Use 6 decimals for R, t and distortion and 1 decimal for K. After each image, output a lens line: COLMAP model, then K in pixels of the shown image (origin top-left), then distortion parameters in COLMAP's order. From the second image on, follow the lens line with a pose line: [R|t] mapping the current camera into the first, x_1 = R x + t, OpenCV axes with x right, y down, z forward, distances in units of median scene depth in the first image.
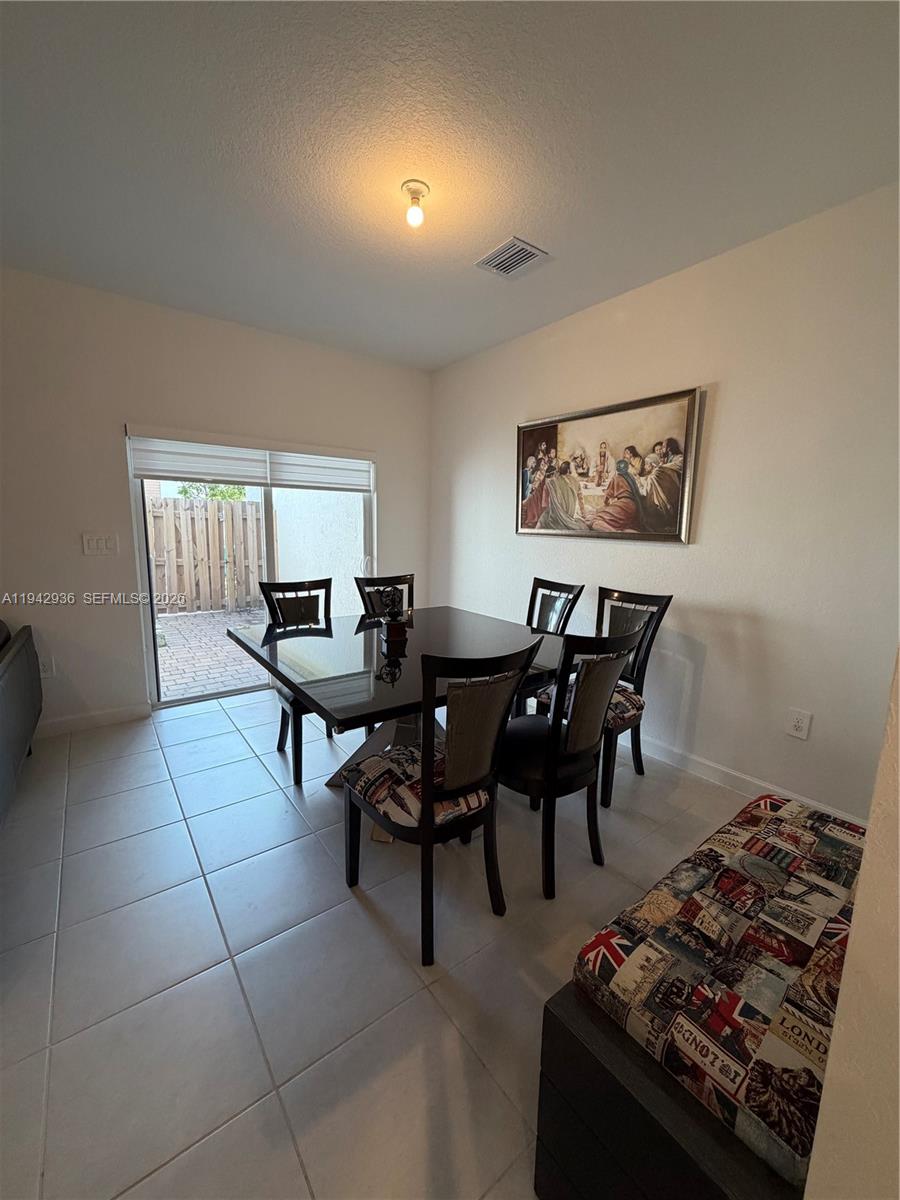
lens RADIAL K [[478.5, 0, 448.7], [0, 478.5, 598.4], [0, 0, 1]] dist [-0.002928, -0.000273]
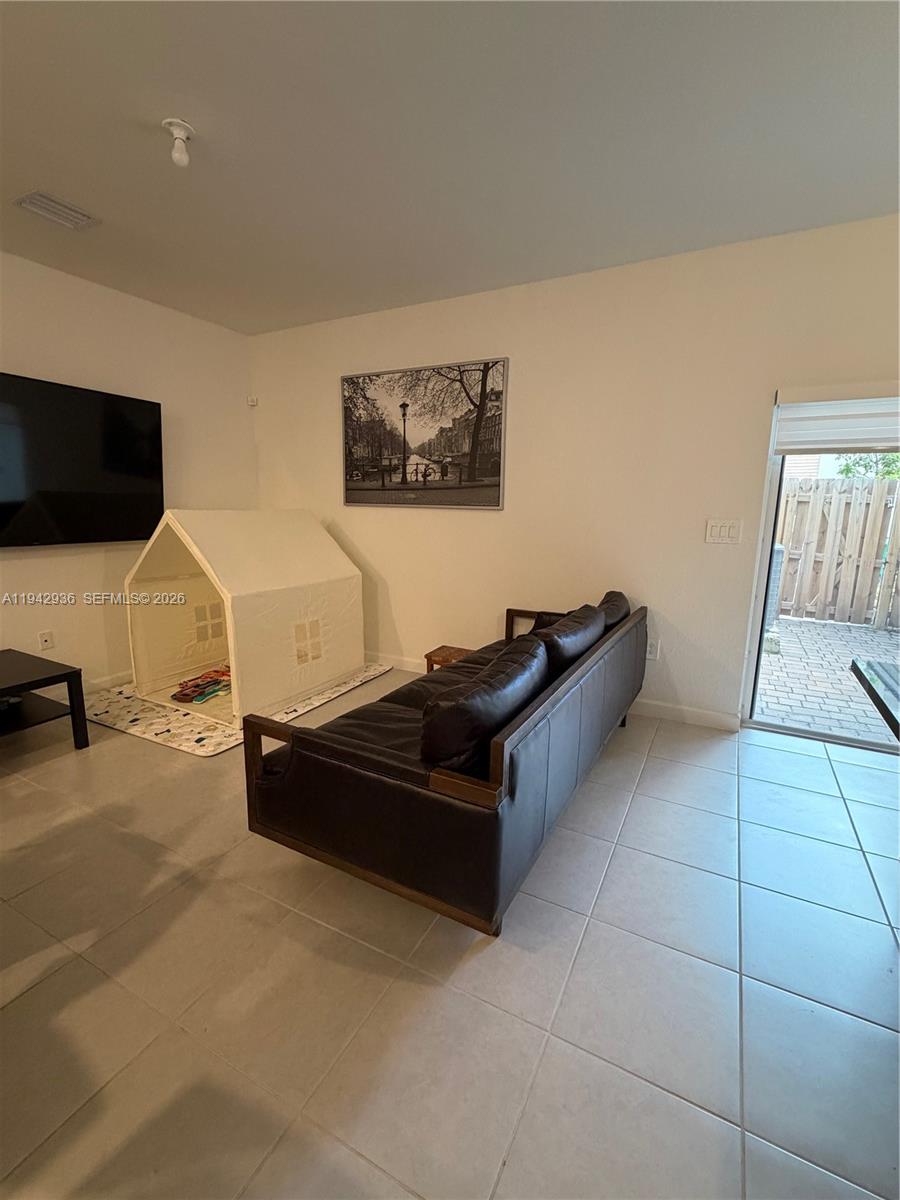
lens RADIAL K [[523.5, 0, 449.6], [0, 523.5, 601.0], [0, 0, 1]] dist [0.002470, -0.000100]
pose [[0.421641, 0.155733, -0.893289, -0.020301], [-0.142389, 0.984291, 0.104389, -0.007354], [0.895513, 0.083180, 0.437192, 0.061250]]
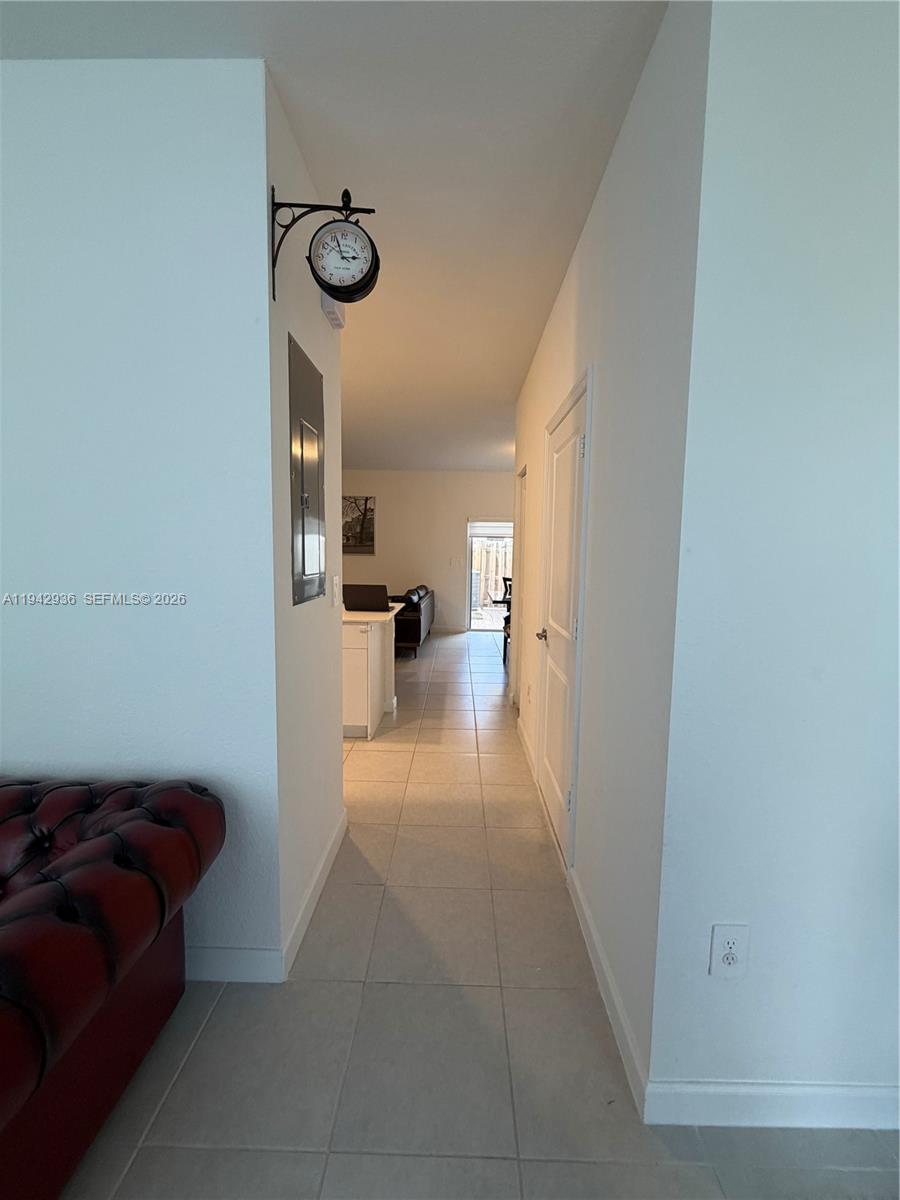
lens RADIAL K [[478.5, 0, 452.8], [0, 478.5, 600.7], [0, 0, 1]] dist [-0.002928, -0.000273]
pose [[0.789522, 0.057129, -0.611058, 0.507989], [-0.095881, 0.994914, -0.030868, 0.102194], [0.606187, 0.082960, 0.790984, -0.622736]]
